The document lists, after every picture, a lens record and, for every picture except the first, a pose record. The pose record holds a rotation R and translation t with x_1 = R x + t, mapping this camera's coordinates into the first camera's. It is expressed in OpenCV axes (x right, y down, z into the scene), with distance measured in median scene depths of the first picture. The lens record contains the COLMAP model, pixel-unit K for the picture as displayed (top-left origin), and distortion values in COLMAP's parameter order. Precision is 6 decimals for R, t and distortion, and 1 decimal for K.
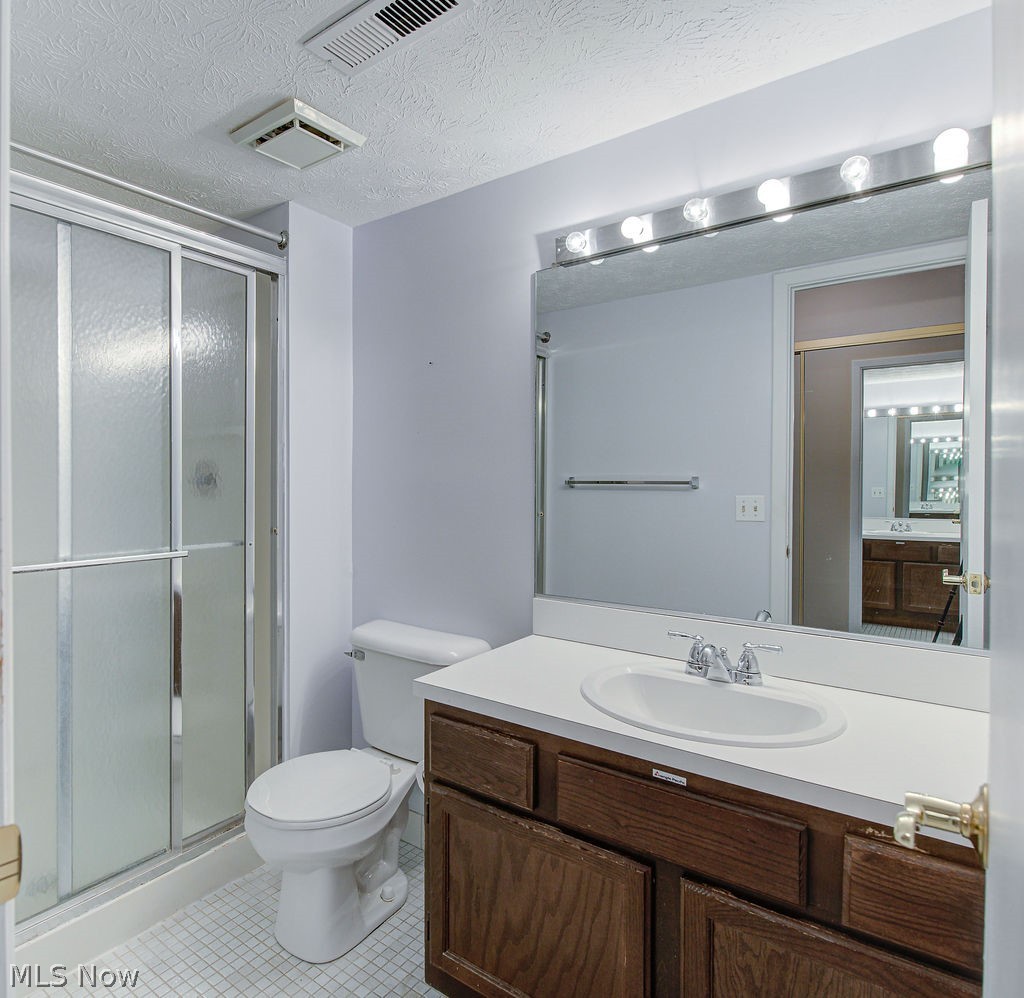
lens RADIAL K [[634.9, 0, 512.0], [0, 634.9, 499.0], [0, 0, 1]] dist [0.001759, 0.000739]
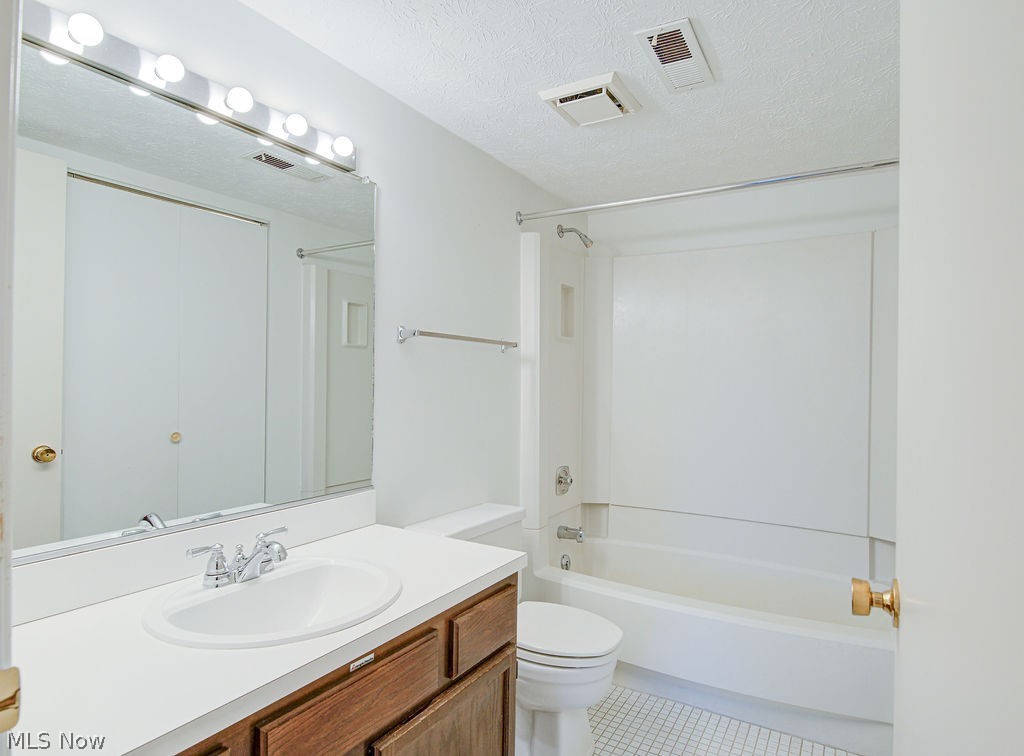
lens RADIAL K [[576.9, 0, 512.0], [0, 576.9, 378.0], [0, 0, 1]] dist [-0.000628, -0.000108]
pose [[-0.083059, -0.000270, 0.996545, -0.587075], [0.000711, 1.000000, 0.000330, -0.009967], [-0.996544, 0.000735, -0.083058, 0.721066]]
